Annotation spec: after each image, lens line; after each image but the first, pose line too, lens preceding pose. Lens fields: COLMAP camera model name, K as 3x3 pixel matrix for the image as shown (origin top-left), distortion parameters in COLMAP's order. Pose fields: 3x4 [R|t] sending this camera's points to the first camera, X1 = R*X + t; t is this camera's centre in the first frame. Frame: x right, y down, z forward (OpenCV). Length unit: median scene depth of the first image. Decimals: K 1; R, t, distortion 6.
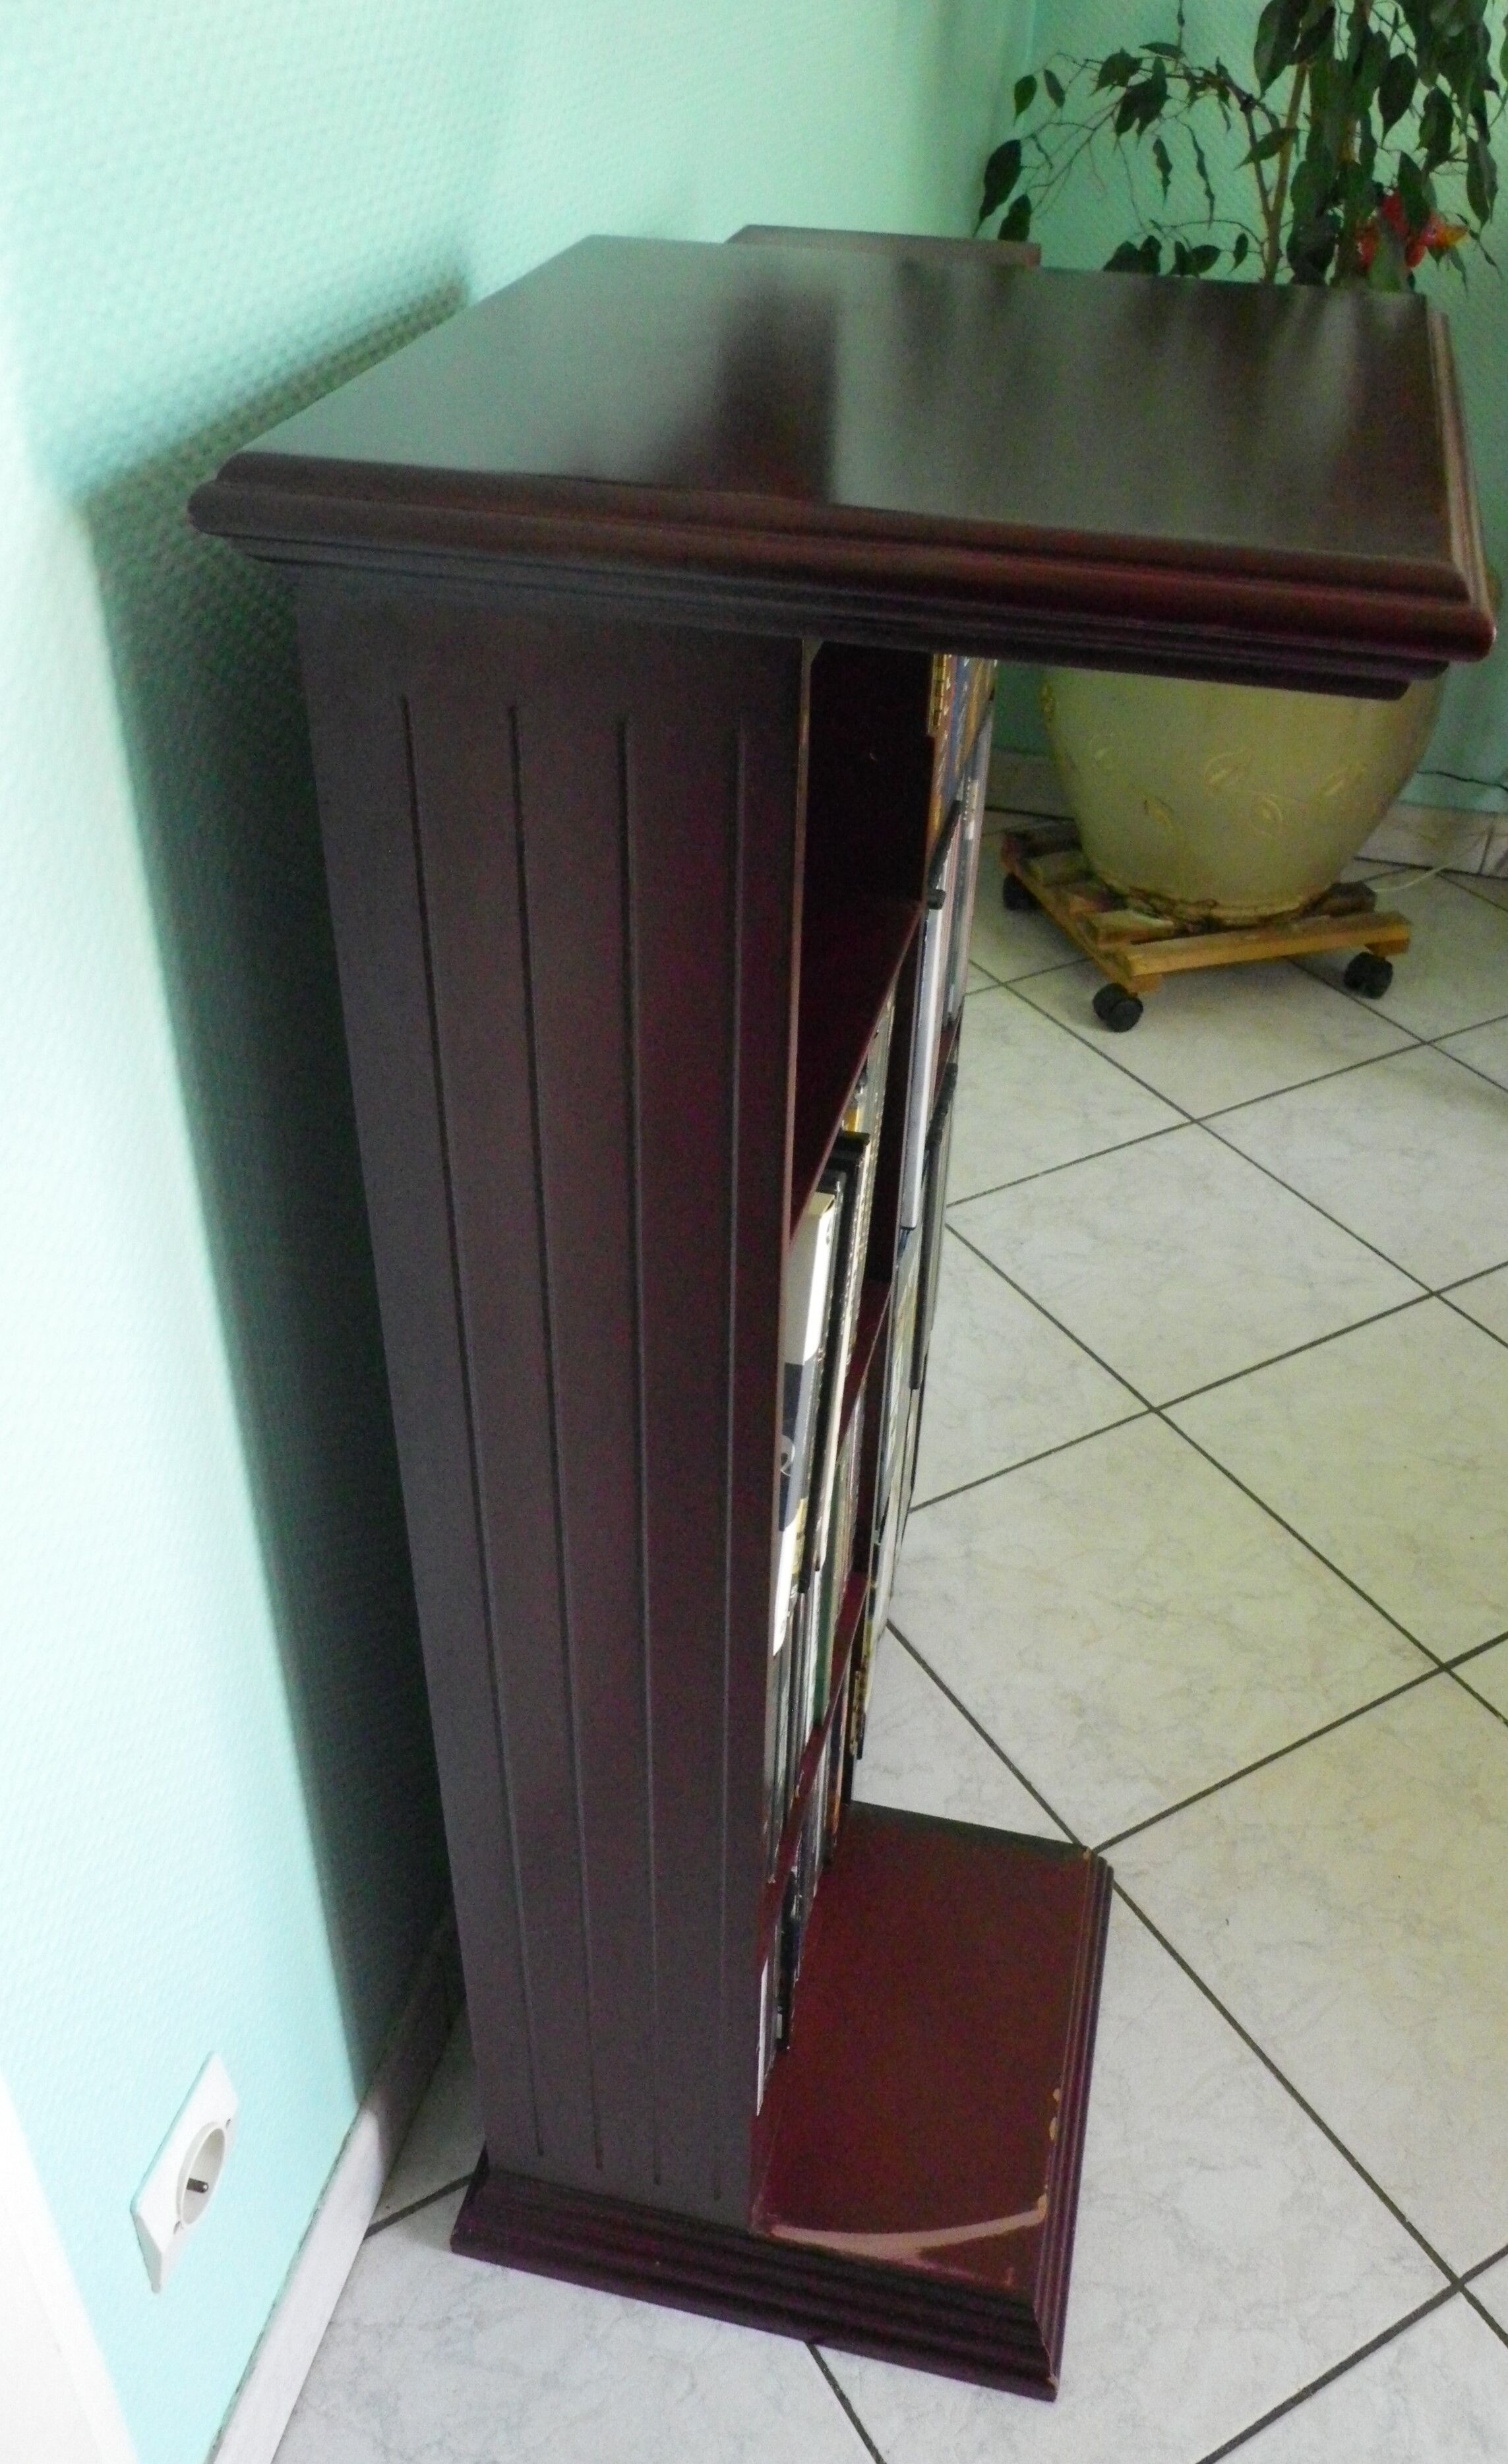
lens RADIAL K [[1993.9, 0, 743.1], [0, 1993.9, 1349.6], [0, 0, 1]] dist [-0.000627, 0.000126]
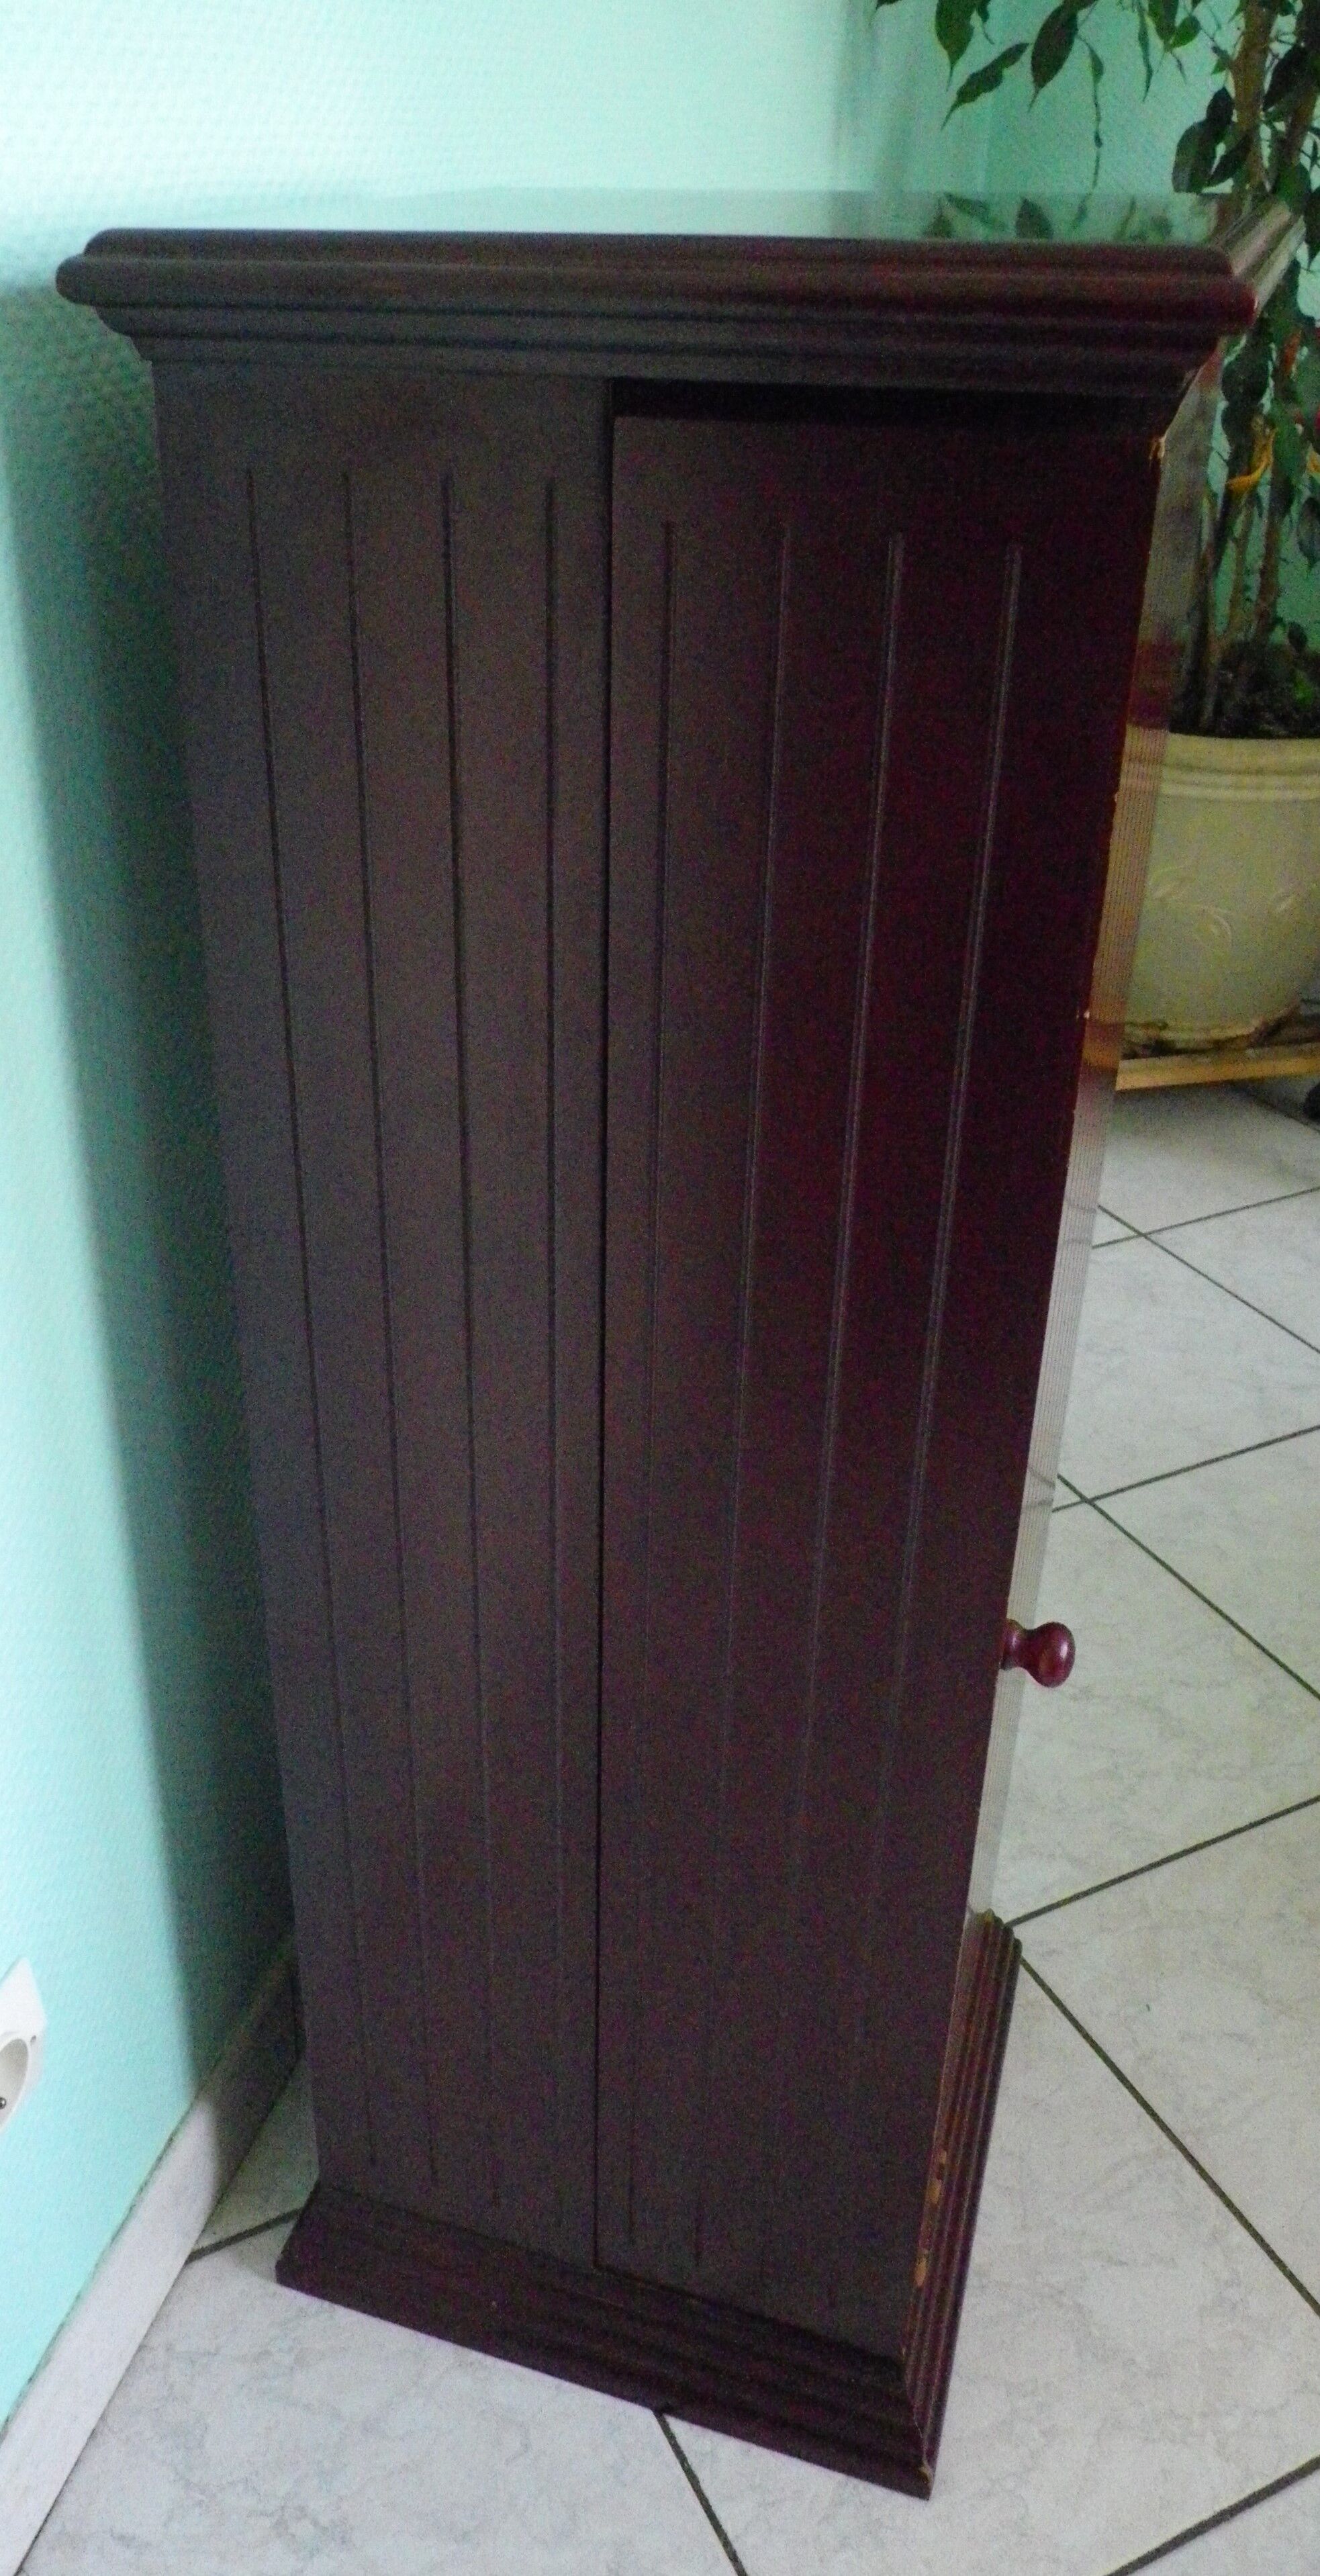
lens RADIAL K [[2036.7, 0, 522.6], [0, 2036.7, 1277.9], [0, 0, 1]] dist [0.010281, -0.004070]
pose [[0.994563, 0.027269, -0.100503, 0.048697], [-0.042907, 0.986684, -0.156886, 0.131920], [0.094887, 0.160345, 0.982490, 0.002203]]
